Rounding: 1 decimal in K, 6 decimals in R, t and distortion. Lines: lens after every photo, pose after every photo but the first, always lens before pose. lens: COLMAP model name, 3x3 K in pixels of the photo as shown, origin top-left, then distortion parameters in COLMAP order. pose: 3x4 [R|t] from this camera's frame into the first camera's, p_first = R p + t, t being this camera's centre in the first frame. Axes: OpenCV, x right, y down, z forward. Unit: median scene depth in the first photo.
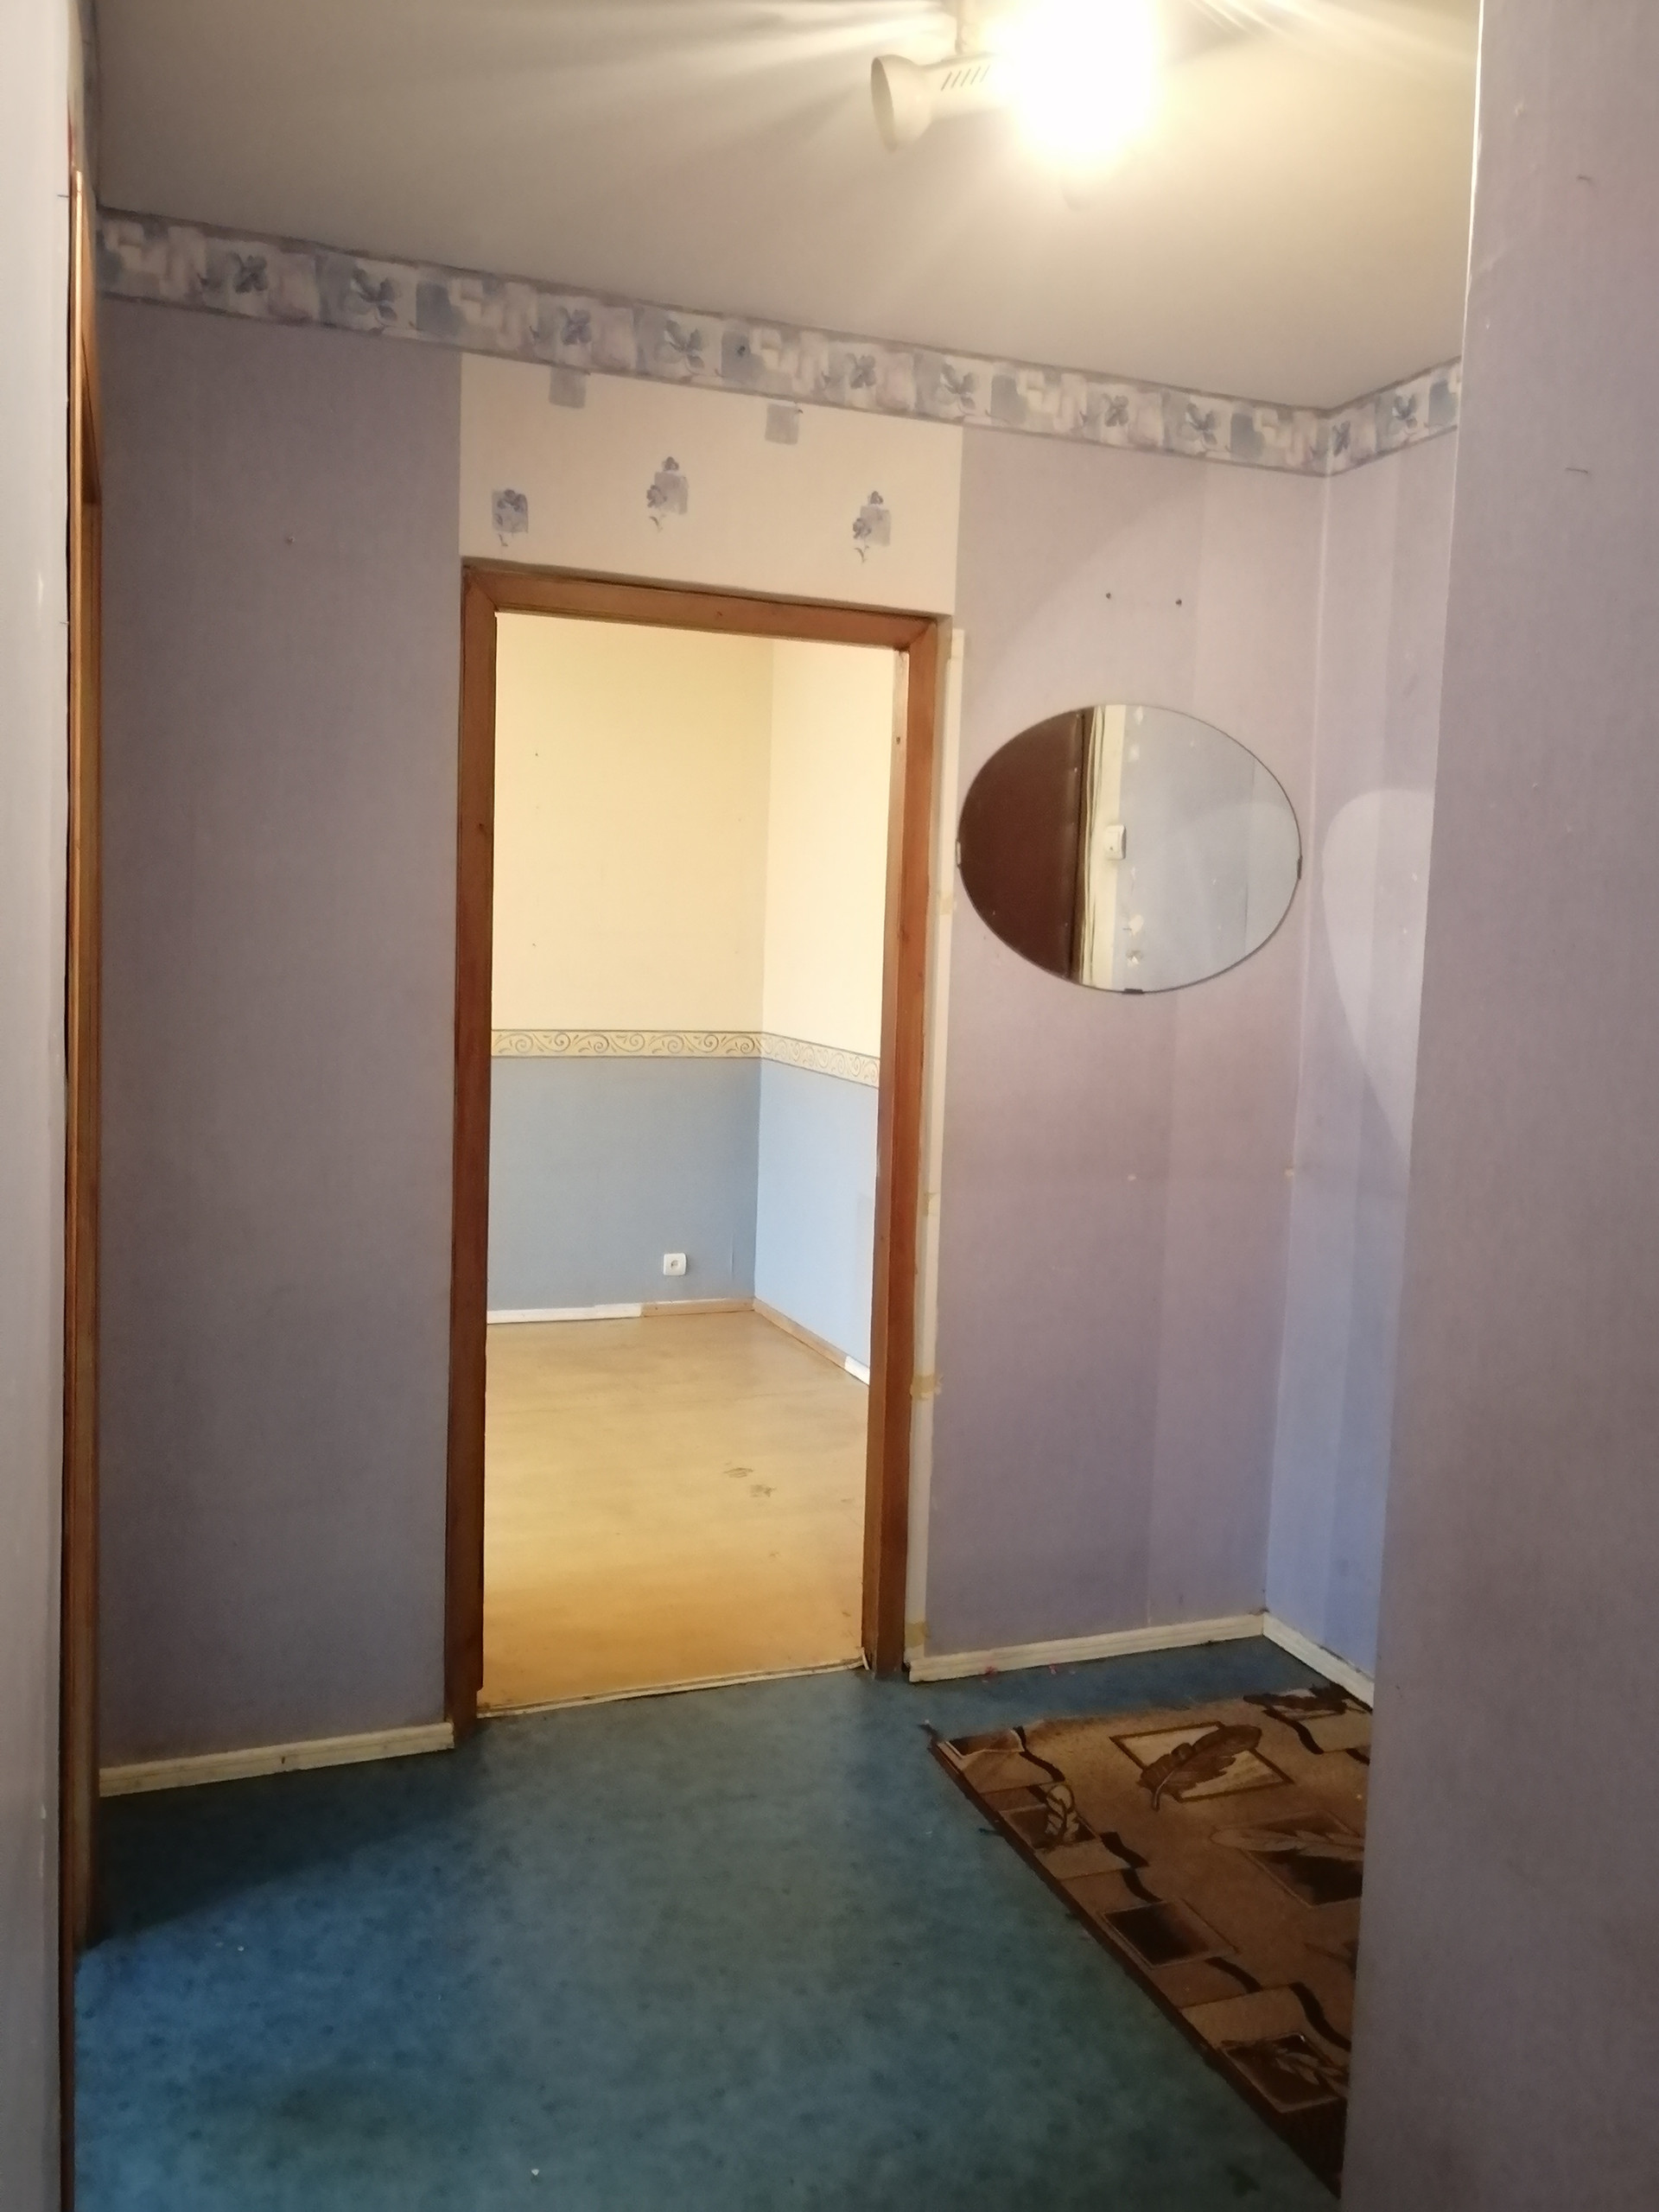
lens RADIAL K [[1749.5, 0, 827.0], [0, 1749.5, 1102.6], [0, 0, 1]] dist [0.032644, -0.054697]
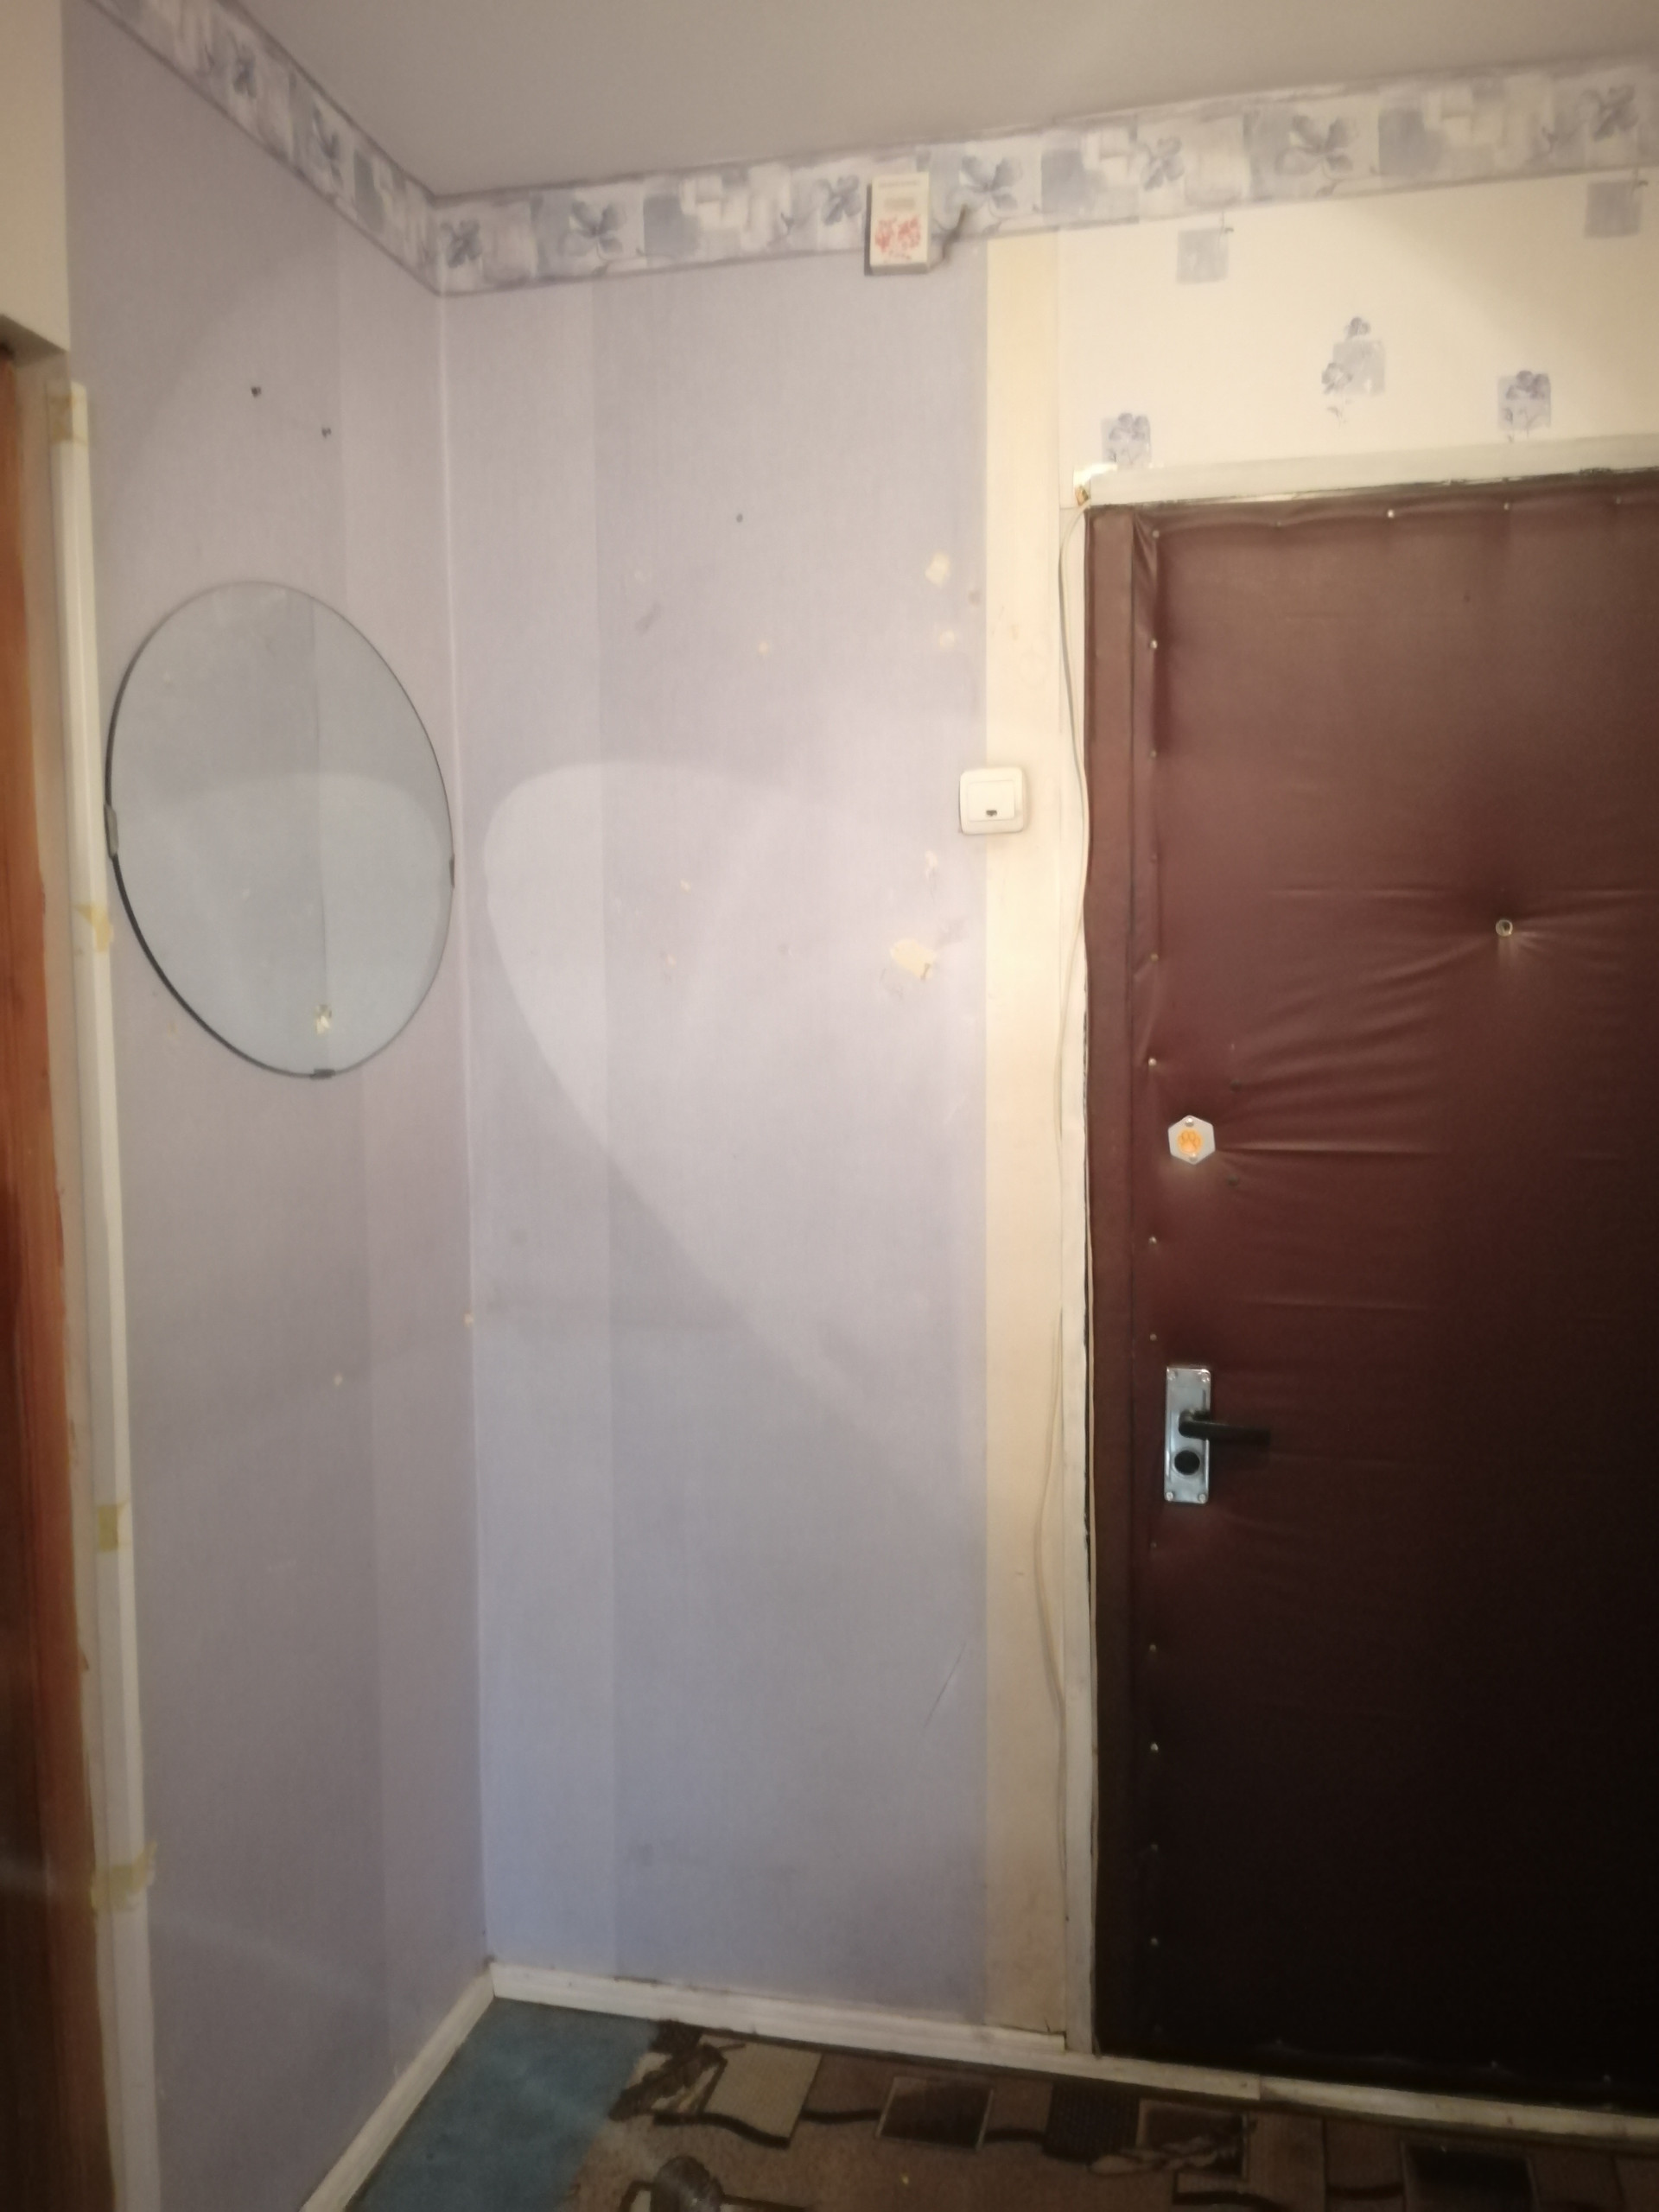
lens RADIAL K [[1749.5, 0, 778.8], [0, 1749.5, 1102.8], [0, 0, 1]] dist [0.032644, -0.054697]
pose [[0.559931, -0.095460, 0.823022, -0.235368], [0.106867, 0.993364, 0.042513, -0.063185], [-0.821619, 0.064149, 0.566417, 0.541038]]
